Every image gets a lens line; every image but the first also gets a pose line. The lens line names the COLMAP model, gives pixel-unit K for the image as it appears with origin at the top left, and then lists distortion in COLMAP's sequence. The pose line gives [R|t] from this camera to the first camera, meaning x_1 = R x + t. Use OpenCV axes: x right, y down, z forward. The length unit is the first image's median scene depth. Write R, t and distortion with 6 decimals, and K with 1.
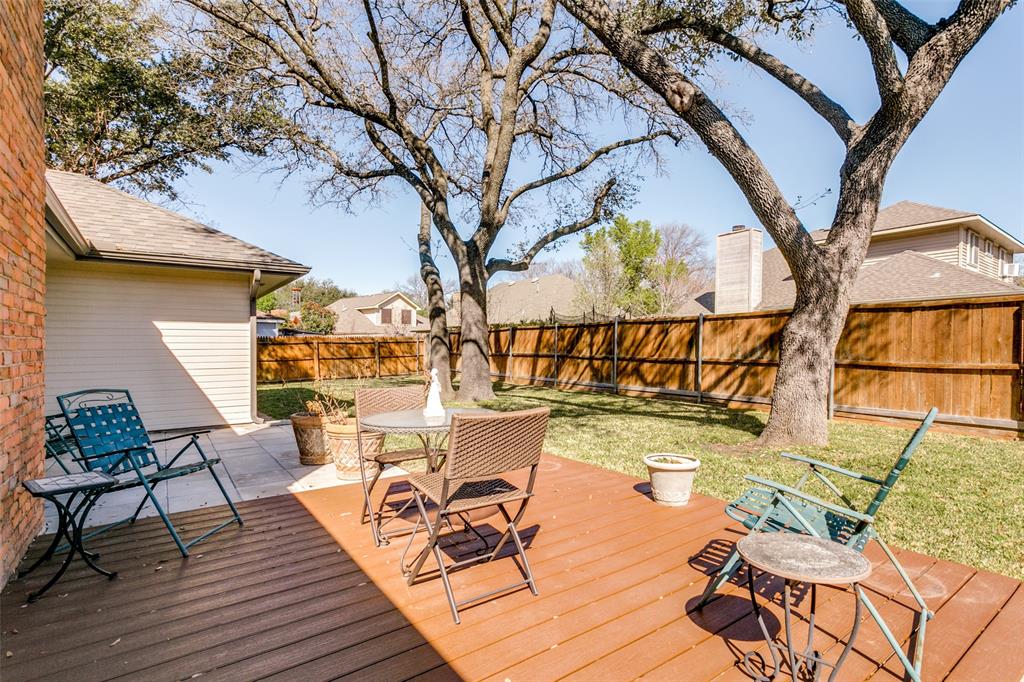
lens RADIAL K [[502.2, 0, 510.9], [0, 502.2, 345.7], [0, 0, 1]] dist [0.002175, 0.001997]
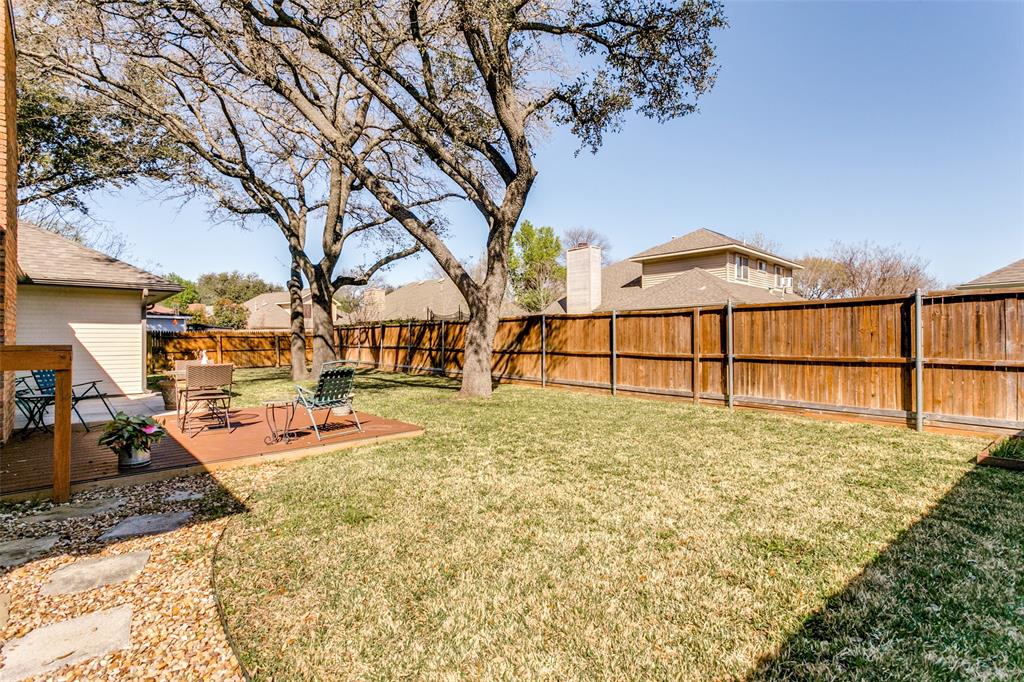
lens RADIAL K [[502.2, 0, 513.8], [0, 502.2, 334.6], [0, 0, 1]] dist [0.002175, 0.001997]
pose [[0.993237, 0.003686, 0.116042, 0.272820], [-0.002530, 0.999946, -0.010107, -0.001446], [-0.116073, 0.009745, 0.993193, -0.406967]]
